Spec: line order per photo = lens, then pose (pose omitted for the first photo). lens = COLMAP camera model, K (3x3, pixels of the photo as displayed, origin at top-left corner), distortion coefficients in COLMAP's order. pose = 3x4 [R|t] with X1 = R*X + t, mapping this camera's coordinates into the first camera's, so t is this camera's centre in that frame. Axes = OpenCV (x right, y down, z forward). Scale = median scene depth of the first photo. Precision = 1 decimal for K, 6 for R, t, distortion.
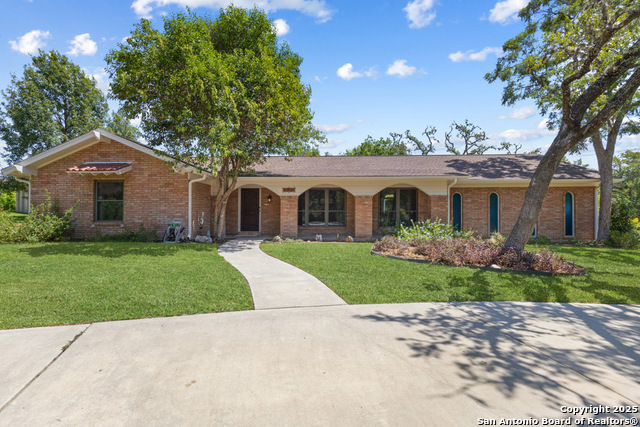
lens RADIAL K [[300.1, 0, 320.0], [0, 300.1, 210.9], [0, 0, 1]] dist [-0.005930, 0.006625]
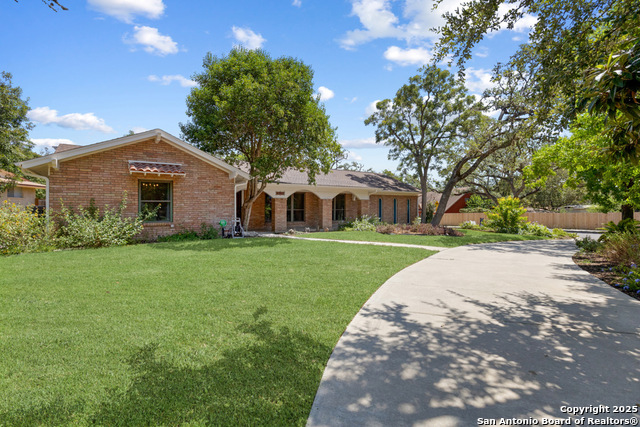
lens RADIAL K [[300.1, 0, 318.8], [0, 300.1, 213.6], [0, 0, 1]] dist [-0.005930, 0.006625]
pose [[0.795816, -0.013765, 0.605381, -0.742229], [0.002830, 0.999815, 0.019012, -0.008572], [-0.605531, -0.013417, 0.795708, -0.102177]]
